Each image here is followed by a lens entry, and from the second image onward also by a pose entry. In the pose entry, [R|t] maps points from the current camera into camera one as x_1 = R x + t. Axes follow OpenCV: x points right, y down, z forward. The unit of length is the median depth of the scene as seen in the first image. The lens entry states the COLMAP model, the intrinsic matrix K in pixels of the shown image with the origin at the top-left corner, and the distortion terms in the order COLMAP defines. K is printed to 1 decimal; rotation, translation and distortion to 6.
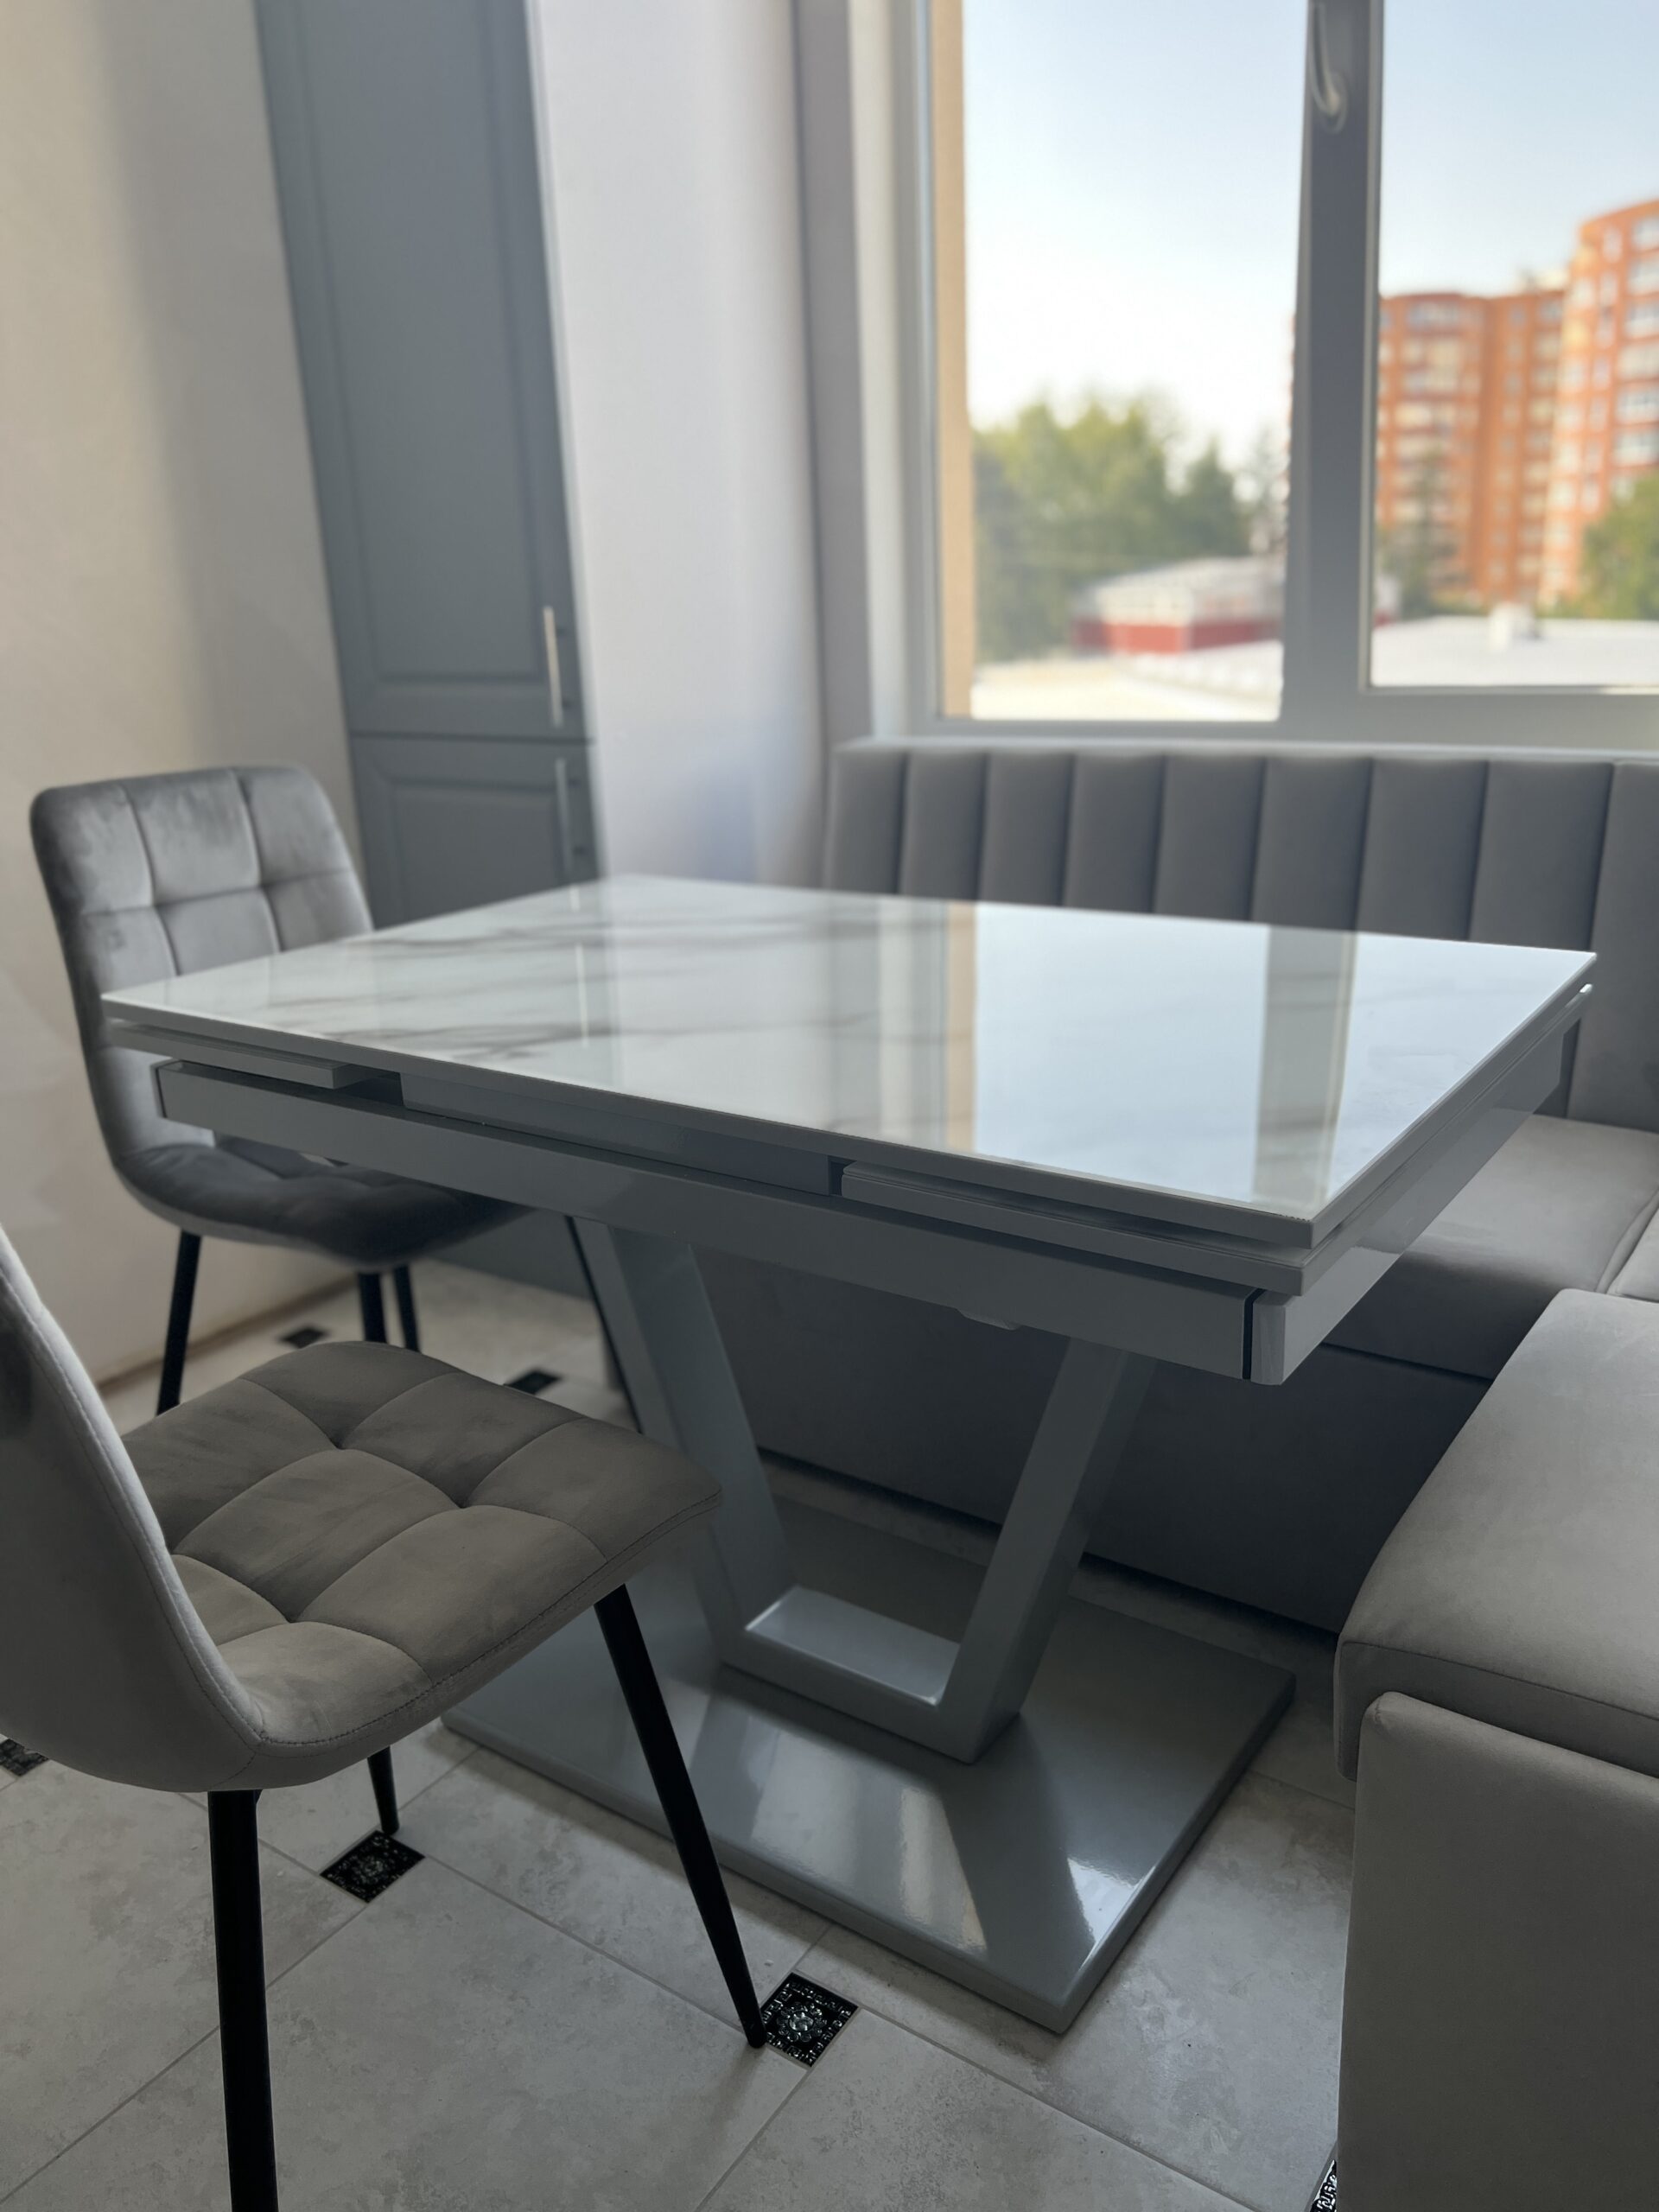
lens RADIAL K [[1673.6, 0, 828.4], [0, 1673.6, 1107.2], [0, 0, 1]] dist [0.041745, -0.053963]
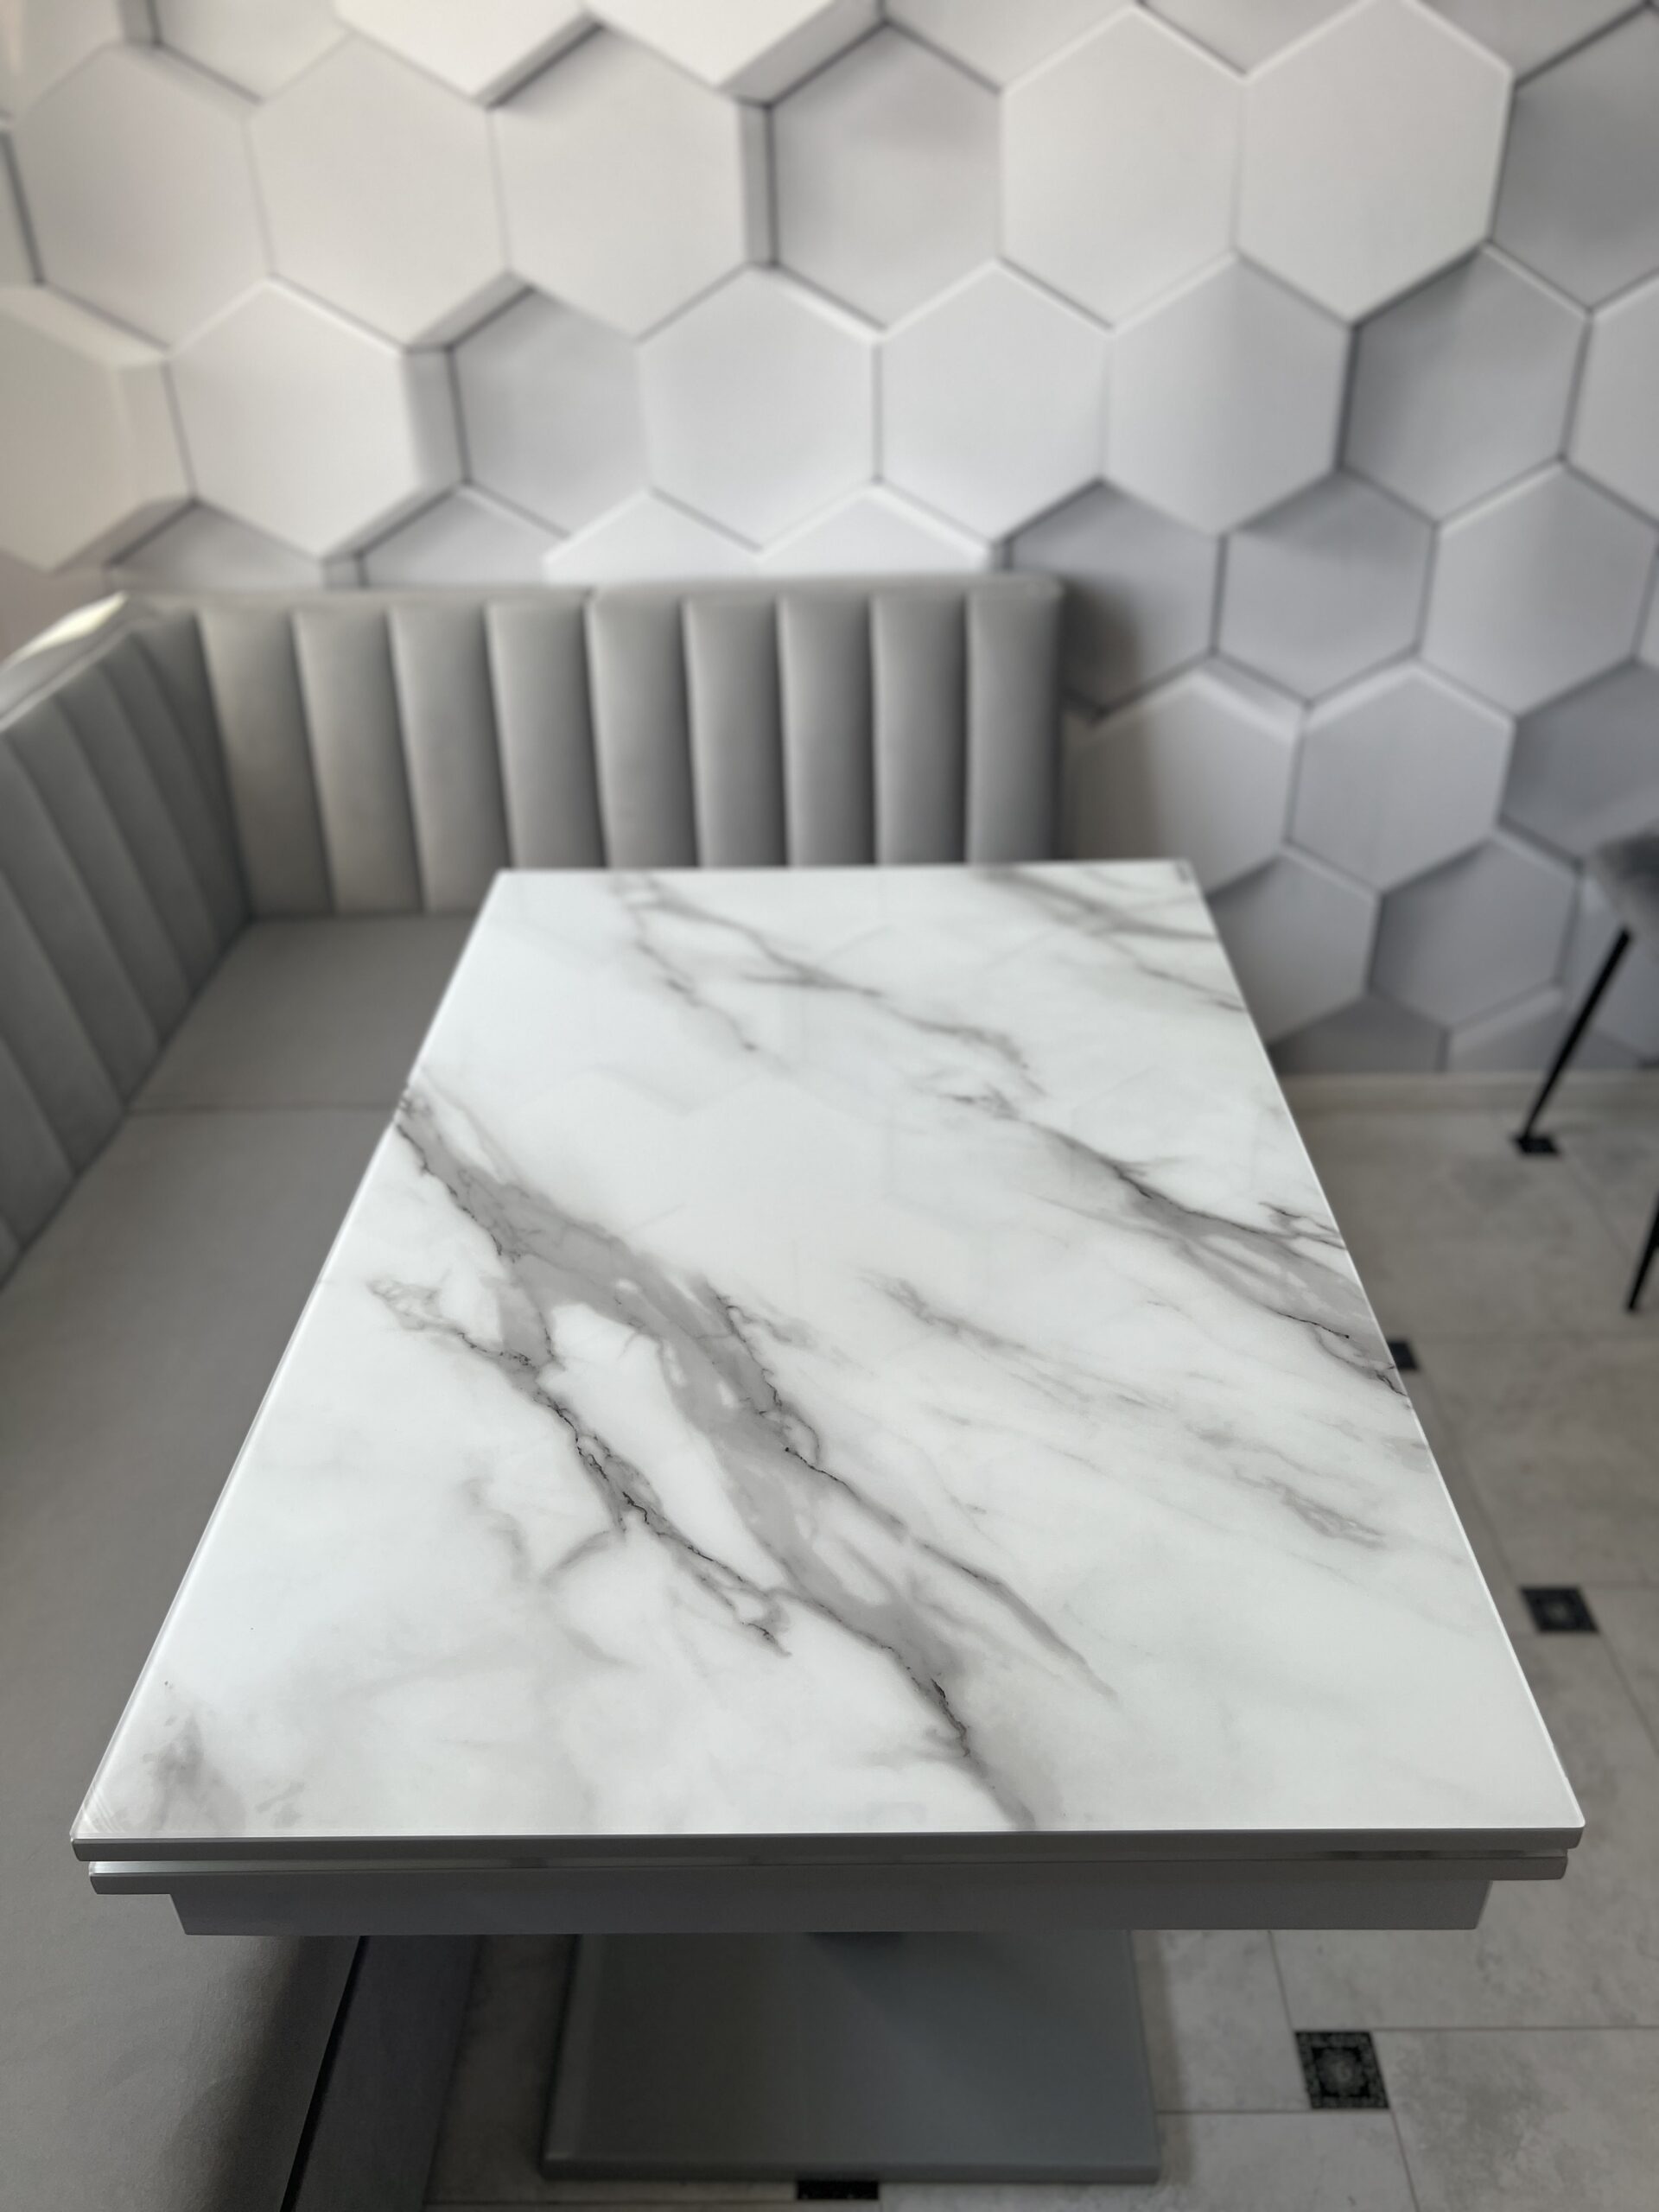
lens RADIAL K [[1673.6, 0, 843.3], [0, 1673.6, 1136.1], [0, 0, 1]] dist [0.041745, -0.053963]
pose [[-0.563339, -0.402655, 0.721469, -0.603100], [0.287881, 0.722833, 0.628201, -0.619222], [-0.774450, 0.561587, -0.291284, 1.235996]]
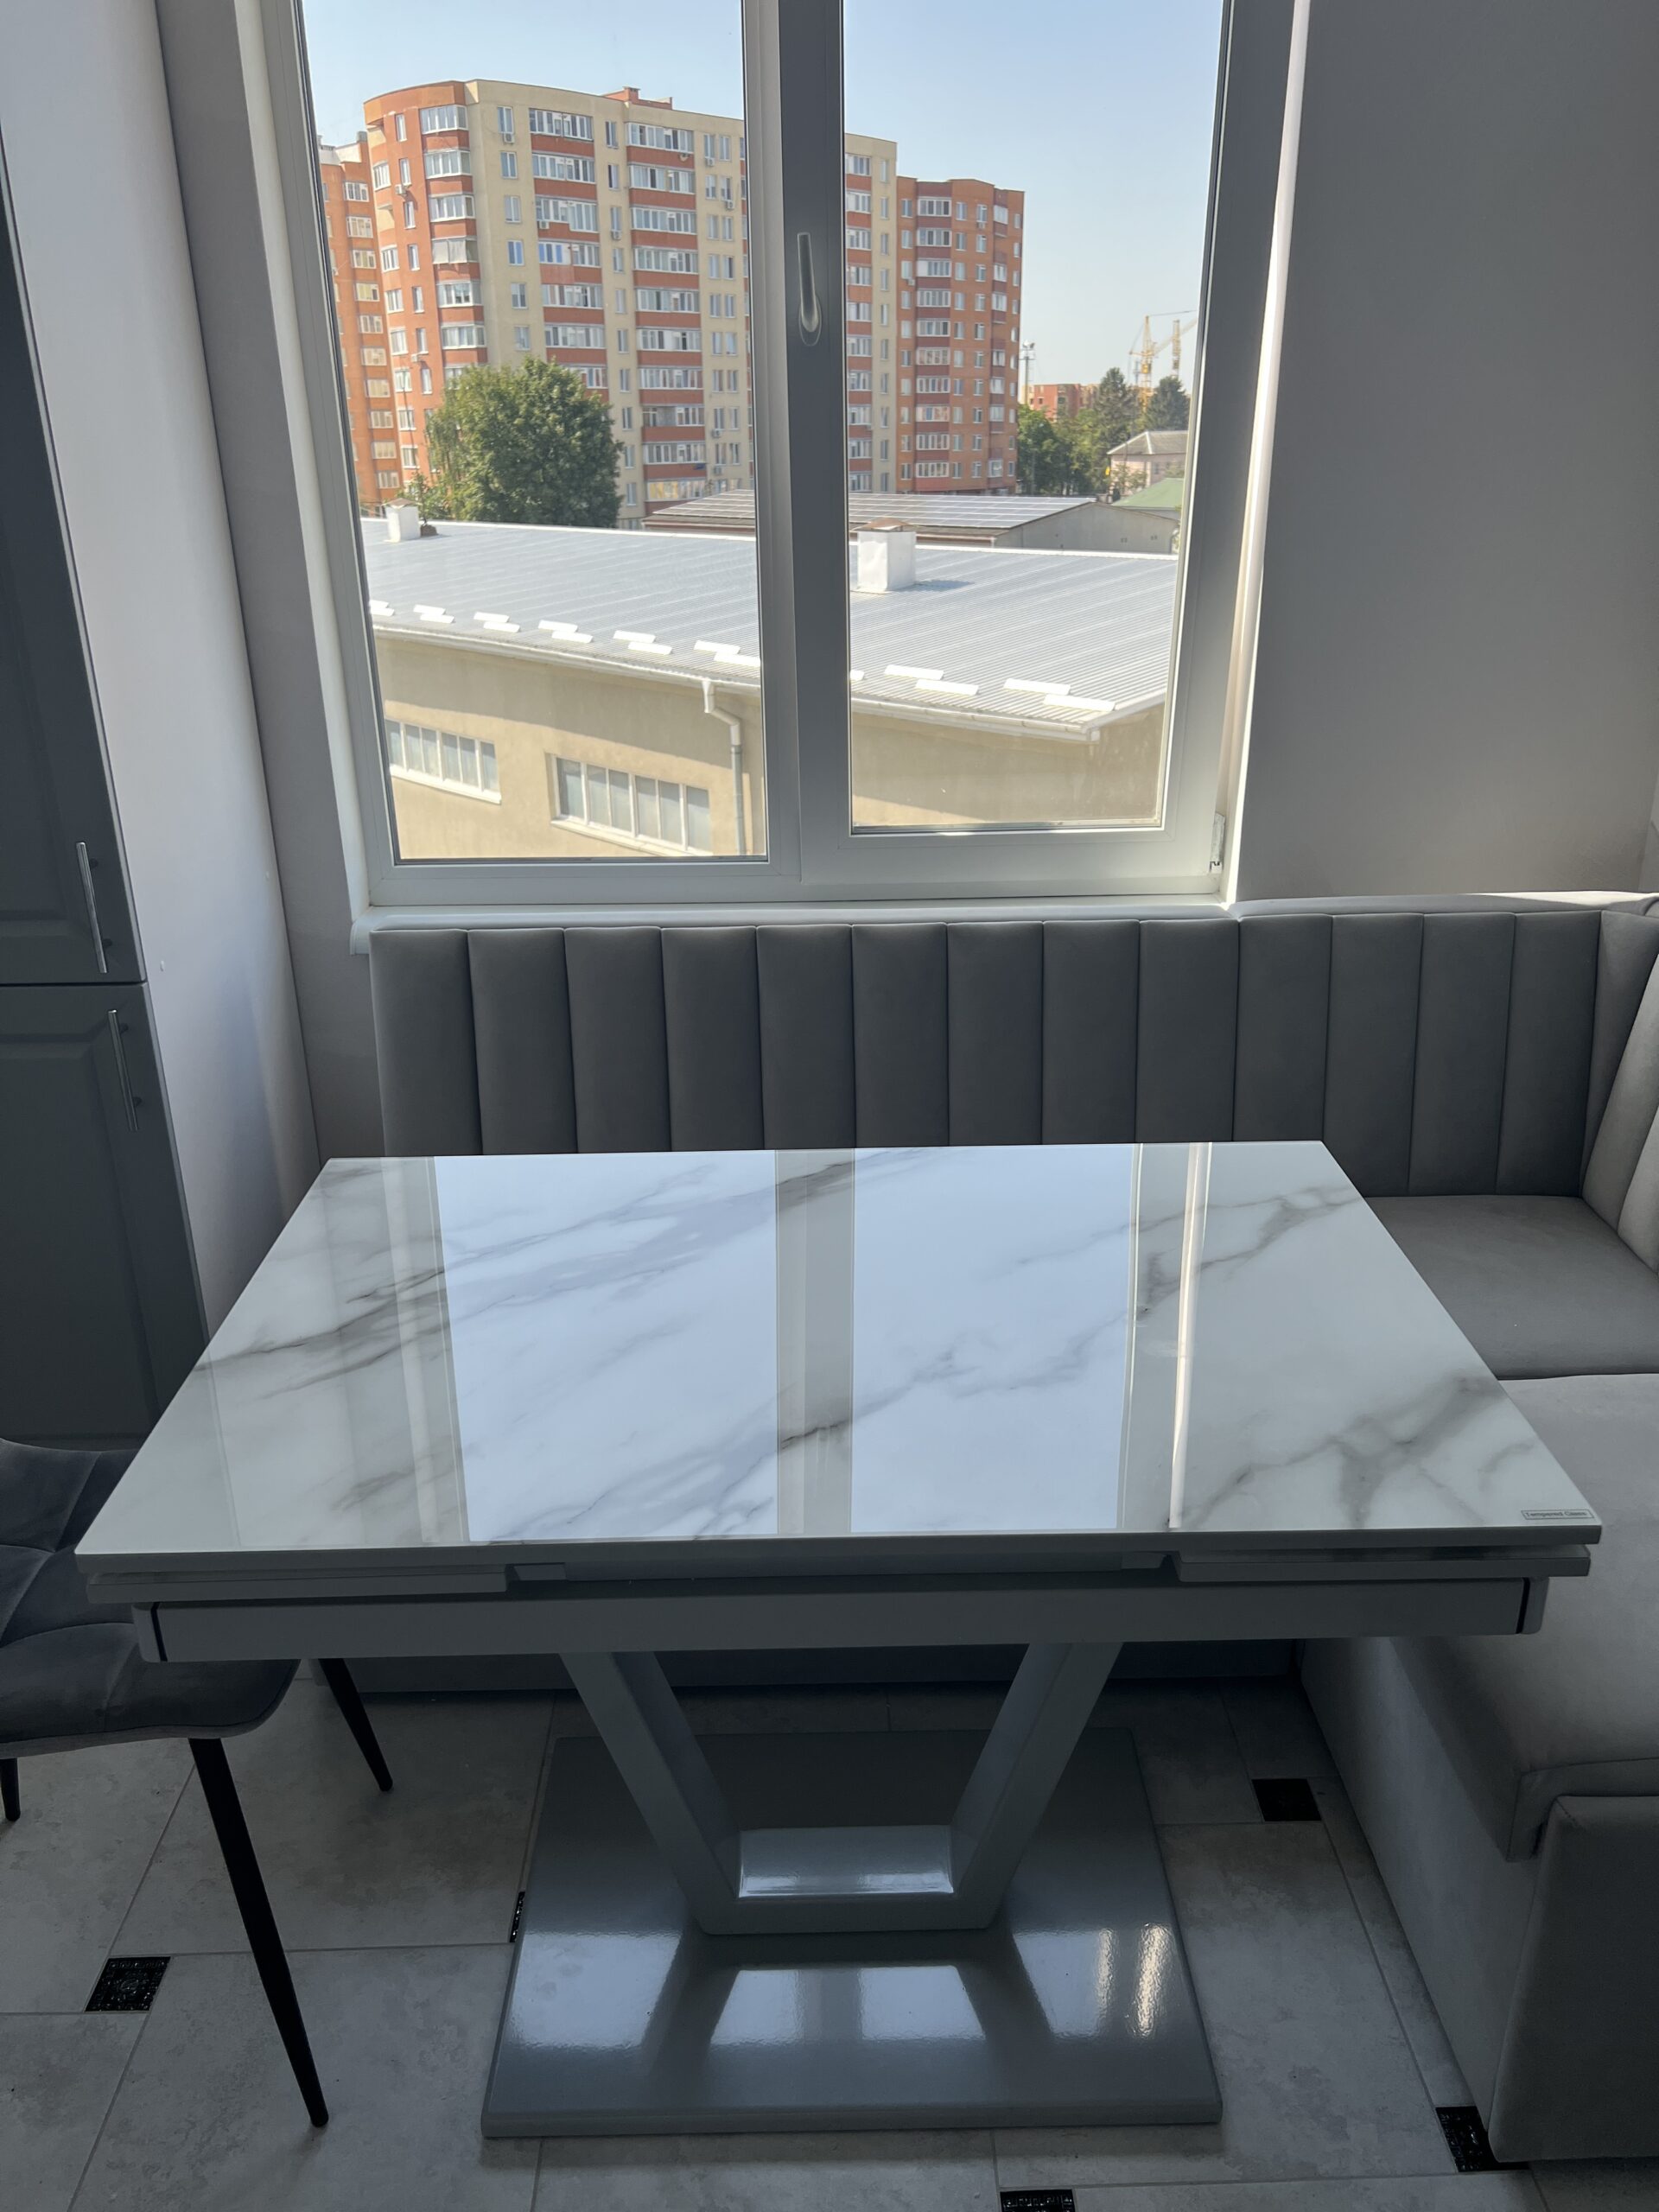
lens RADIAL K [[1673.6, 0, 832.8], [0, 1673.6, 1123.2], [0, 0, 1]] dist [0.041745, -0.053963]
pose [[0.809323, -0.196299, 0.553591, -0.556064], [0.154404, 0.980455, 0.121931, -0.315398], [-0.566706, -0.013205, 0.823814, 0.140300]]
